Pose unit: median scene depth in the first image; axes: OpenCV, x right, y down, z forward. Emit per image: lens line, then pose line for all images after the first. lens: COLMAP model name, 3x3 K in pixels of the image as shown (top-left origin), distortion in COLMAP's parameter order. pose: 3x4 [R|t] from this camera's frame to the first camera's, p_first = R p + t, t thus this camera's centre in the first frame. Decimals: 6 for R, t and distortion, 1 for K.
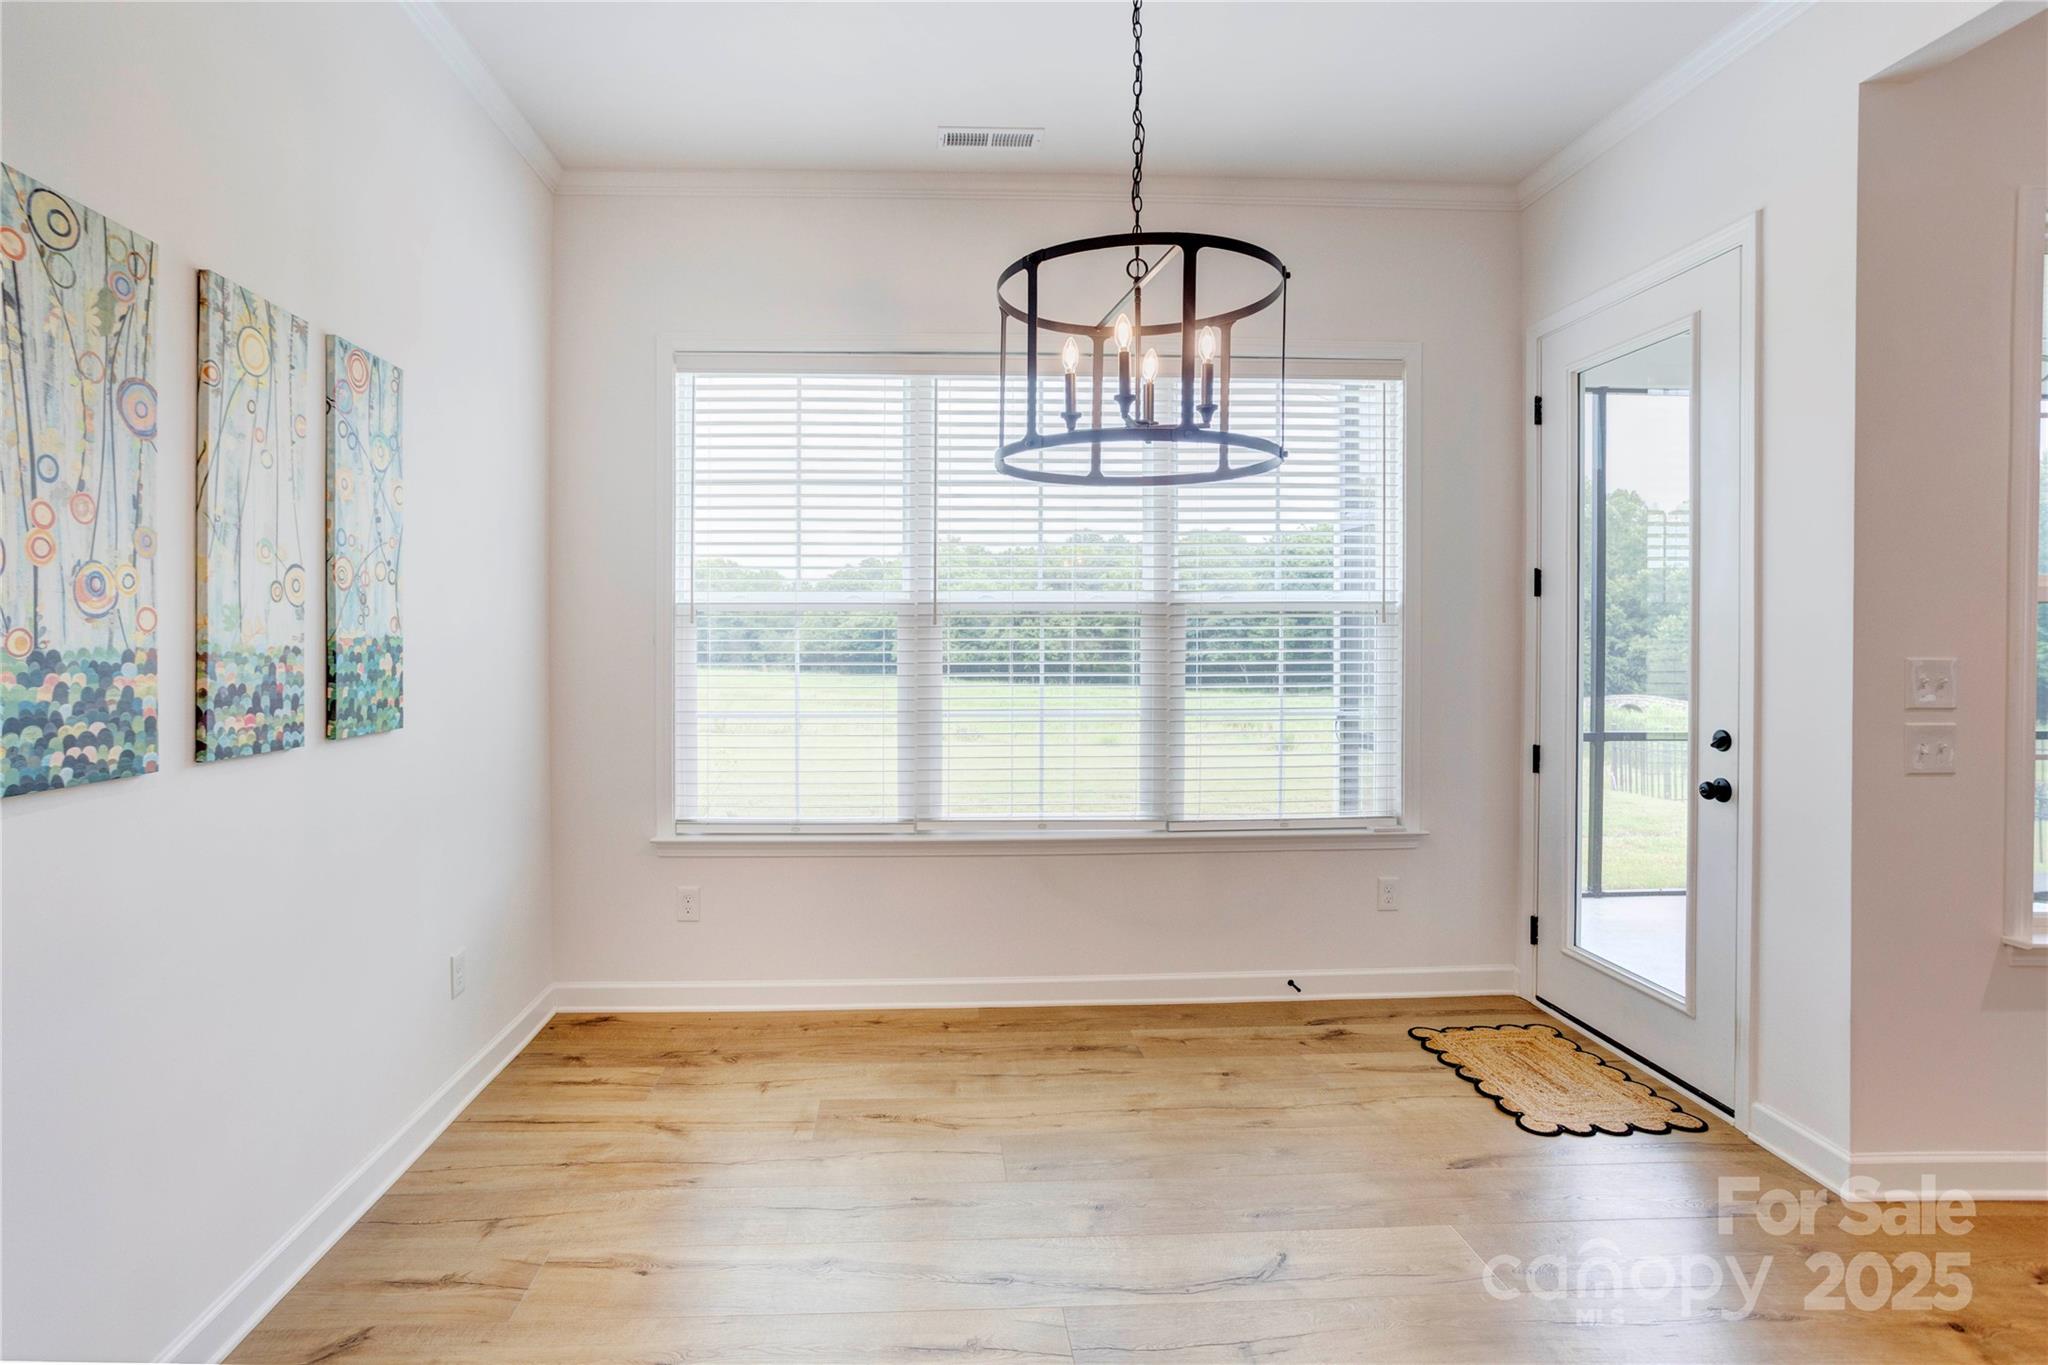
lens RADIAL K [[1014.7, 0, 953.3], [0, 1014.7, 638.8], [0, 0, 1]] dist [-0.043566, 0.030819]
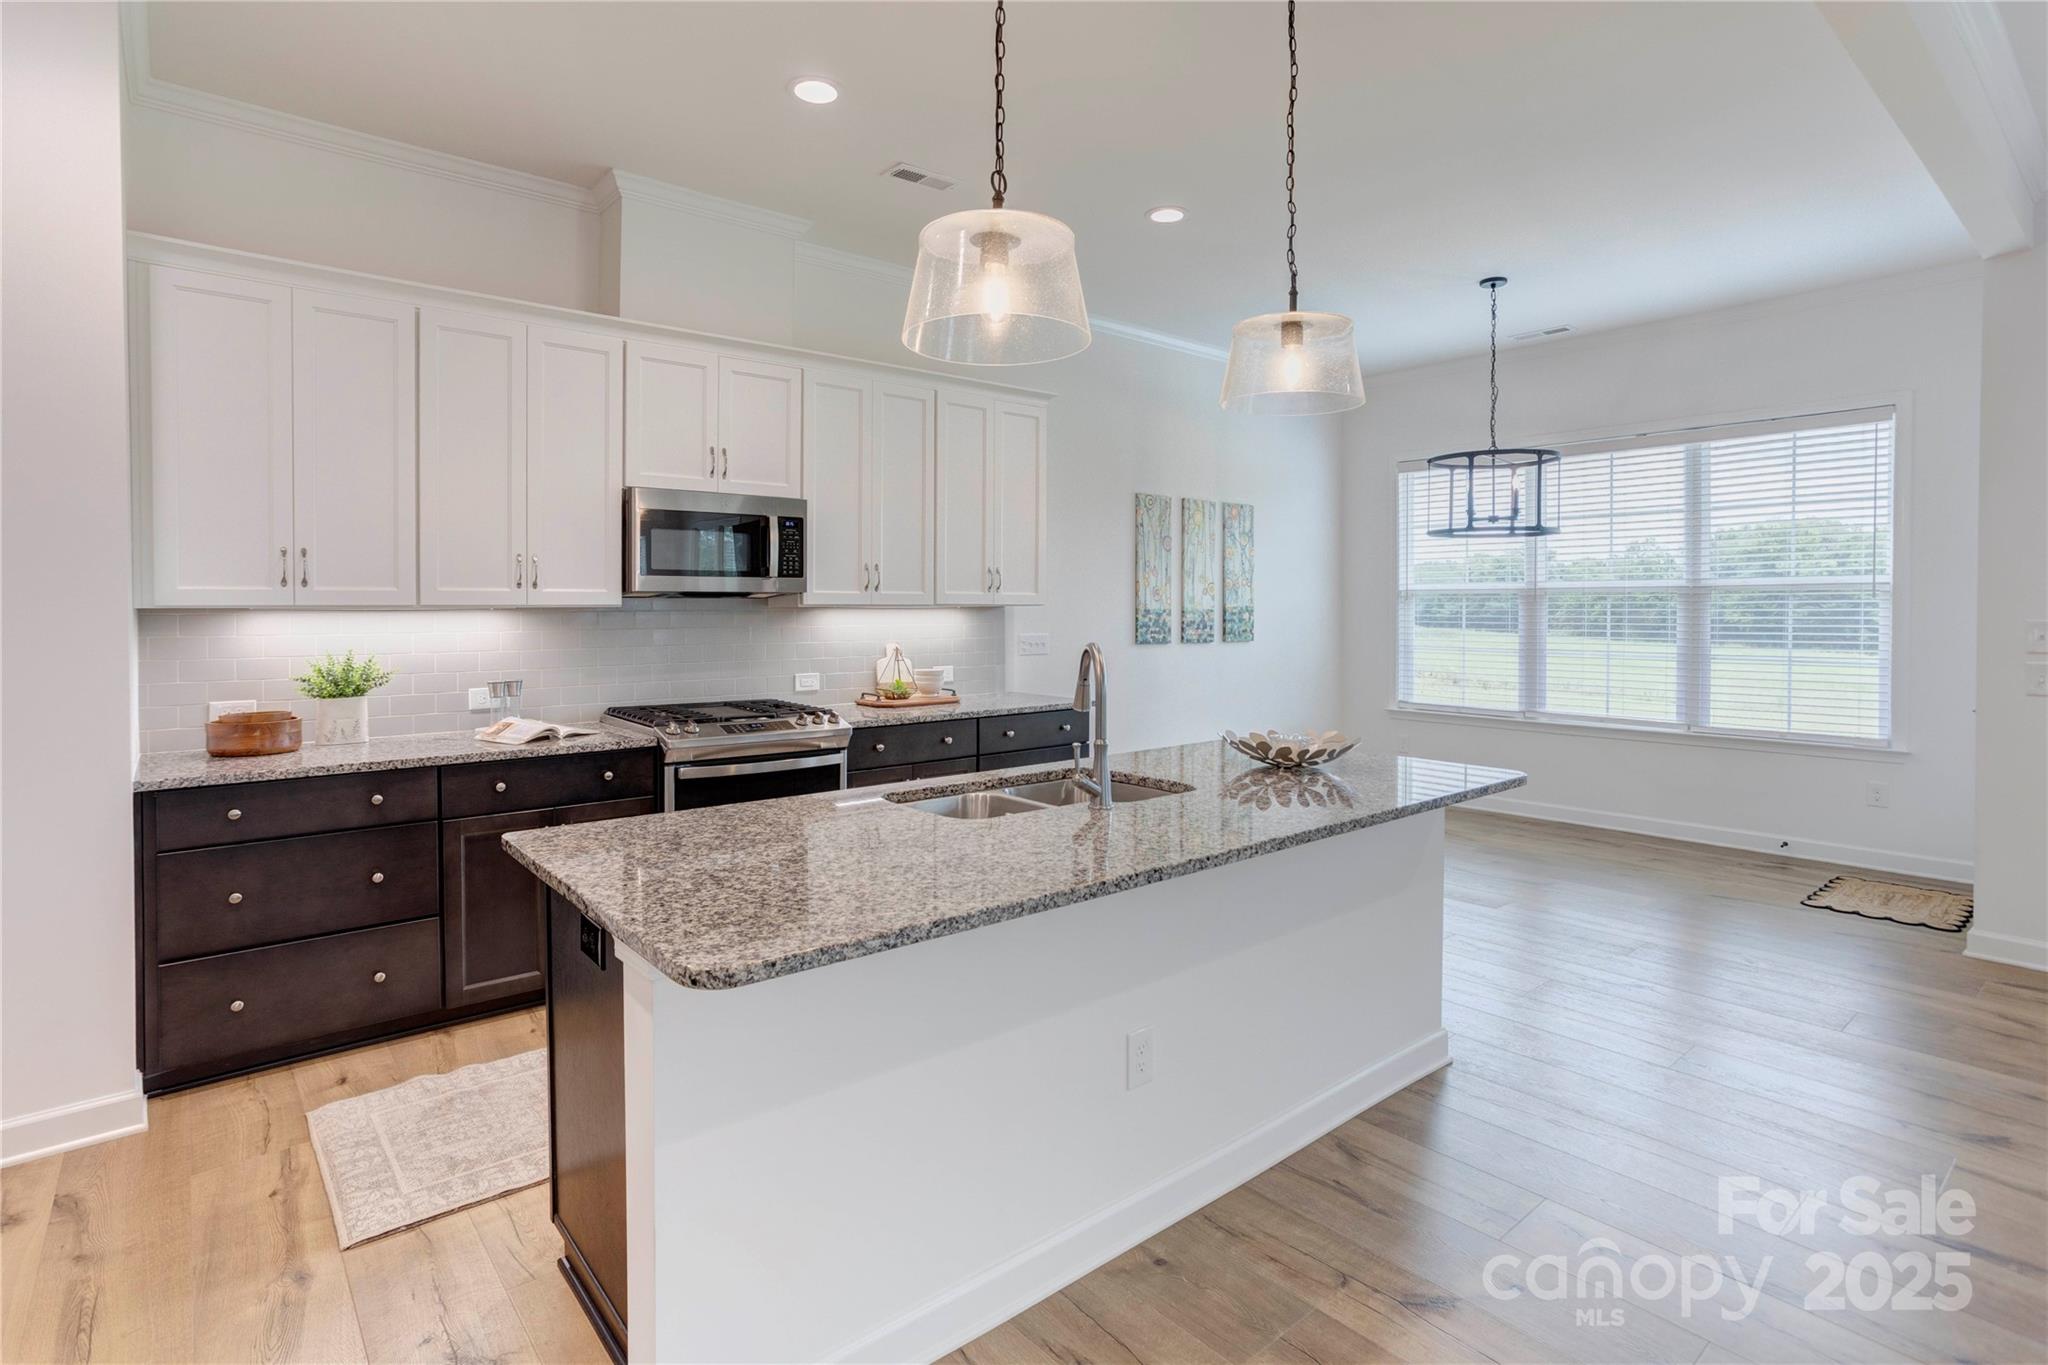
lens RADIAL K [[1014.7, 0, 1003.9], [0, 1014.7, 611.3], [0, 0, 1]] dist [-0.043566, 0.030819]
pose [[0.606390, 0.006045, -0.795144, 1.234690], [-0.004740, 0.999981, 0.003987, 0.004114], [0.795153, 0.001352, 0.606407, -1.202364]]
